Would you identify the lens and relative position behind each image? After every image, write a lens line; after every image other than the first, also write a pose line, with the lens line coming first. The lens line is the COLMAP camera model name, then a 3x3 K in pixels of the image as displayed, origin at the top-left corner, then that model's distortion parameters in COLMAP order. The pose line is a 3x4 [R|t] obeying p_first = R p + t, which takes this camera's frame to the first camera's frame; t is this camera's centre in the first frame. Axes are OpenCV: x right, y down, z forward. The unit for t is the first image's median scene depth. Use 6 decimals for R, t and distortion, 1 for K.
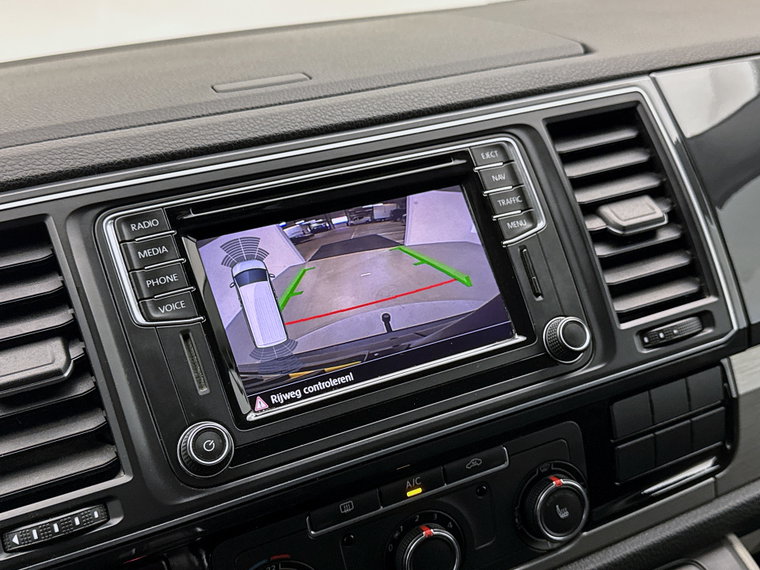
lens RADIAL K [[886.4, 0, 380.0], [0, 886.4, 285.0], [0, 0, 1]] dist [0.201343, -0.528503]
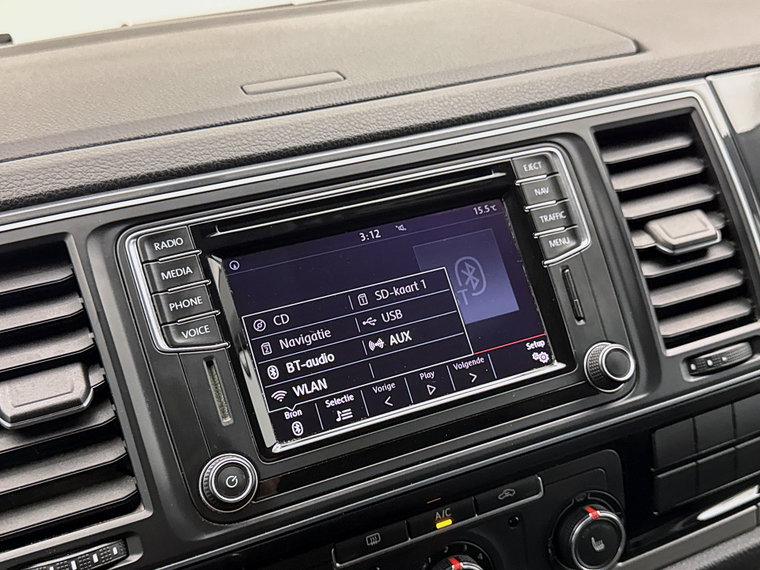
lens RADIAL K [[886.4, 0, 380.0], [0, 886.4, 285.0], [0, 0, 1]] dist [0.201343, -0.528503]
pose [[0.999229, 0.023706, -0.031281, -0.005889], [-0.021962, 0.998248, 0.054947, -0.072610], [0.032529, -0.054217, 0.997999, 0.048247]]
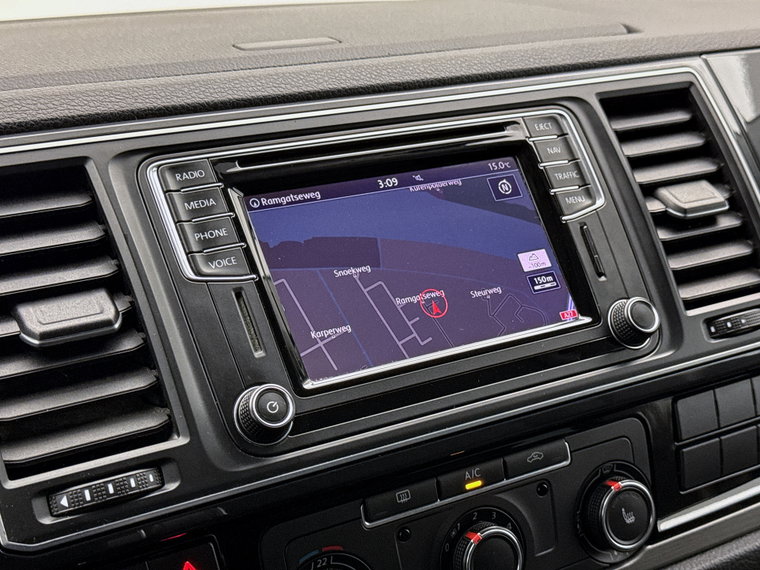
lens RADIAL K [[1160.2, 0, 380.0], [0, 1160.2, 285.0], [0, 0, 1]] dist [0.154231, -0.136264]
pose [[0.994532, 0.019607, 0.102571, -0.171390], [-0.009277, 0.994921, -0.100231, 0.144279], [-0.104015, 0.098731, 0.989663, -0.159779]]
